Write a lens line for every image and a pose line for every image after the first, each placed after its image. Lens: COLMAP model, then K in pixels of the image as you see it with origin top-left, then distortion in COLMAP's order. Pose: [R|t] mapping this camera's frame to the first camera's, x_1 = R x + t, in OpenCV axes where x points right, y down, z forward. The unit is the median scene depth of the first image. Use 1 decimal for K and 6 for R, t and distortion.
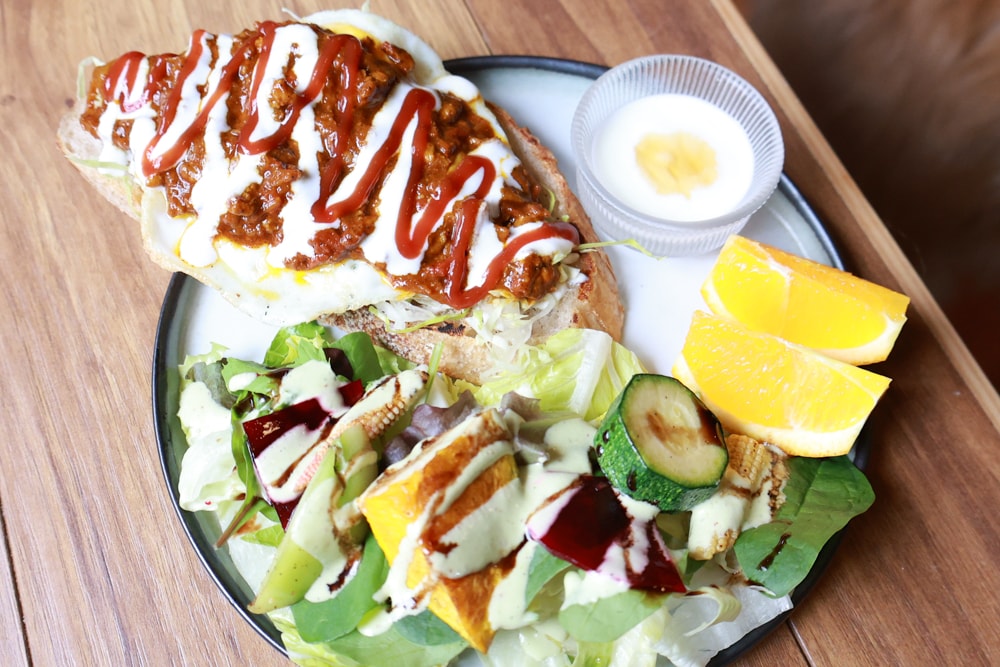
lens RADIAL K [[933.8, 0, 493.6], [0, 933.8, 333.5], [0, 0, 1]] dist [0.010244, 0.000000]
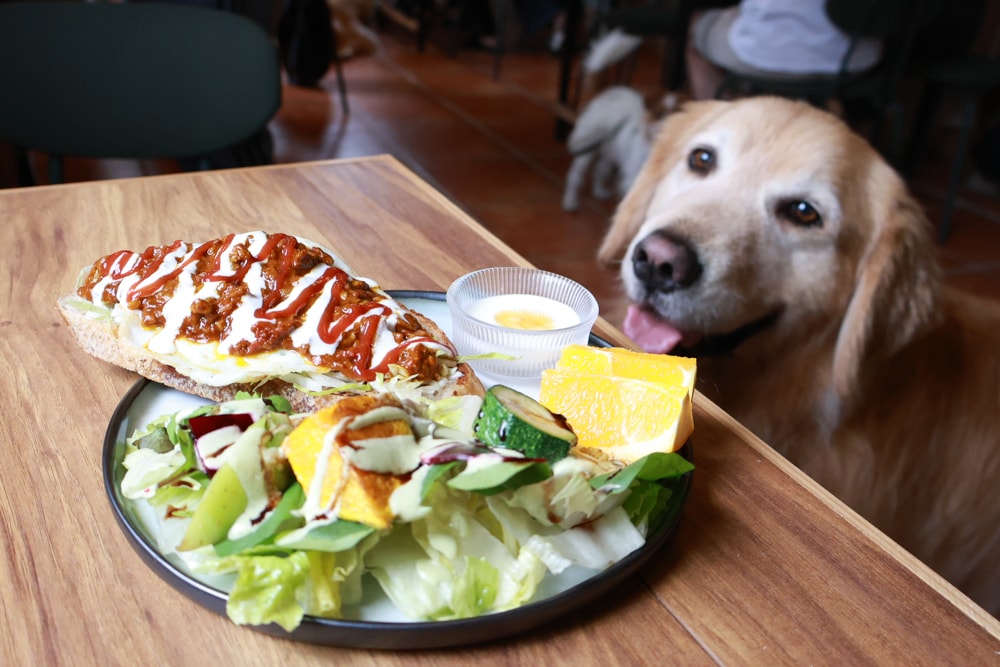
lens RADIAL K [[933.8, 0, 495.7], [0, 933.8, 338.6], [0, 0, 1]] dist [0.010244, 0.000000]
pose [[0.992818, 0.000073, 0.119636, -0.011772], [0.071384, 0.802120, -0.592881, 0.707613], [-0.096005, 0.597163, 0.796354, -0.080909]]
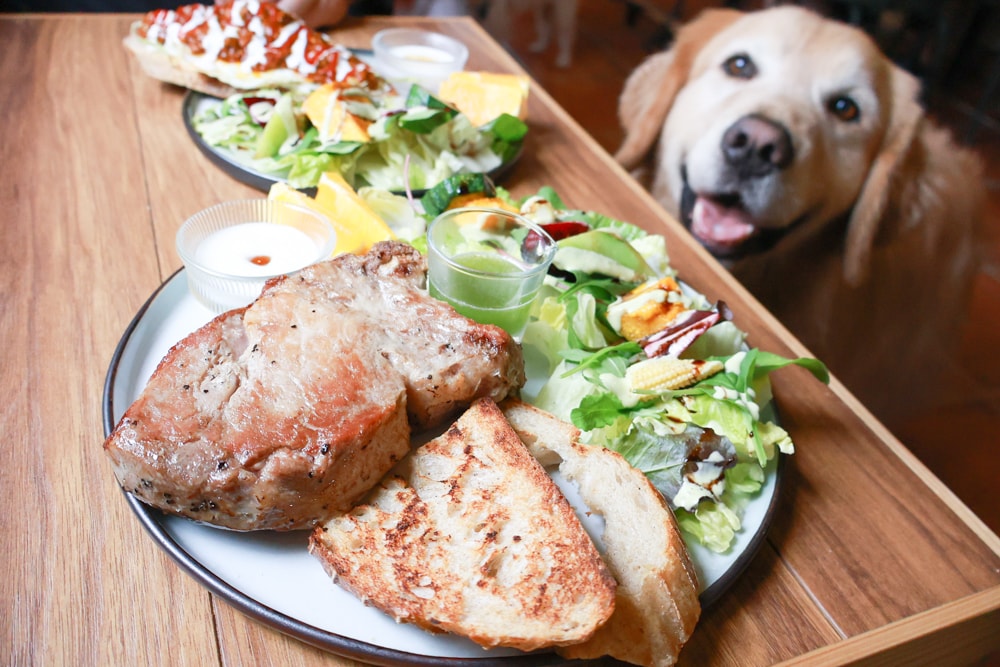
lens RADIAL K [[862.4, 0, 505.5], [0, 862.4, 338.7], [0, 0, 1]] dist [-0.021937, 0.020842]
pose [[0.957558, -0.062861, 0.281302, -0.255636], [0.182807, 0.886988, -0.424068, 1.409869], [-0.222855, 0.457493, 0.860834, -0.537777]]
